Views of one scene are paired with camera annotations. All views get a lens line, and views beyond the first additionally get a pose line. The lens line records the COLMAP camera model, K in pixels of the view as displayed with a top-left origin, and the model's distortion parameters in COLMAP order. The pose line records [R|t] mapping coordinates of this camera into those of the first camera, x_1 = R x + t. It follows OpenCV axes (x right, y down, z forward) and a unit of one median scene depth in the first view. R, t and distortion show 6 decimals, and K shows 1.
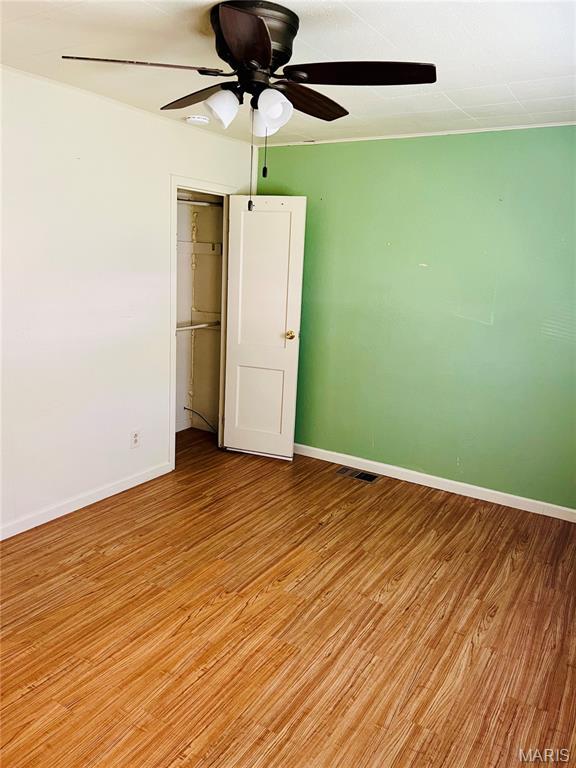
lens RADIAL K [[579.1, 0, 288.5], [0, 579.1, 383.8], [0, 0, 1]] dist [0.052017, -0.057680]
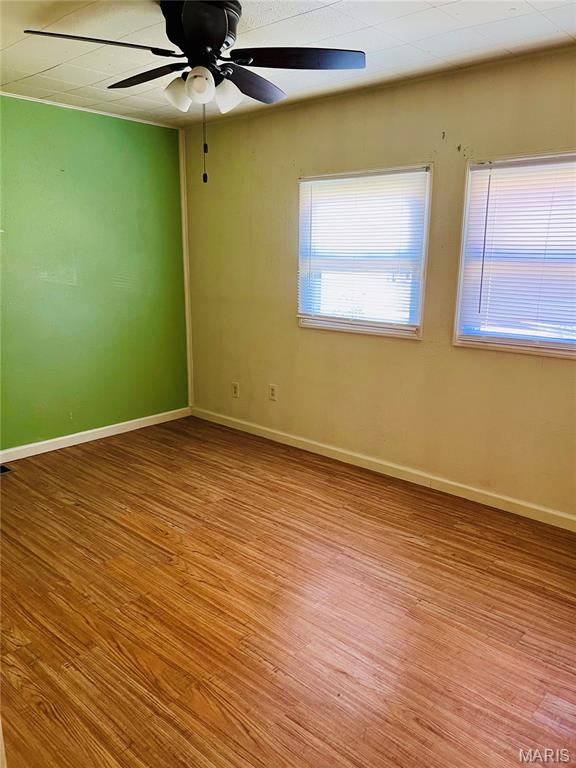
lens RADIAL K [[579.1, 0, 288.0], [0, 579.1, 384.5], [0, 0, 1]] dist [0.052017, -0.057680]
pose [[0.176663, -0.264058, 0.948190, -0.904036], [0.208365, 0.951541, 0.226170, -0.115740], [-0.961964, 0.157614, 0.223122, 0.499973]]
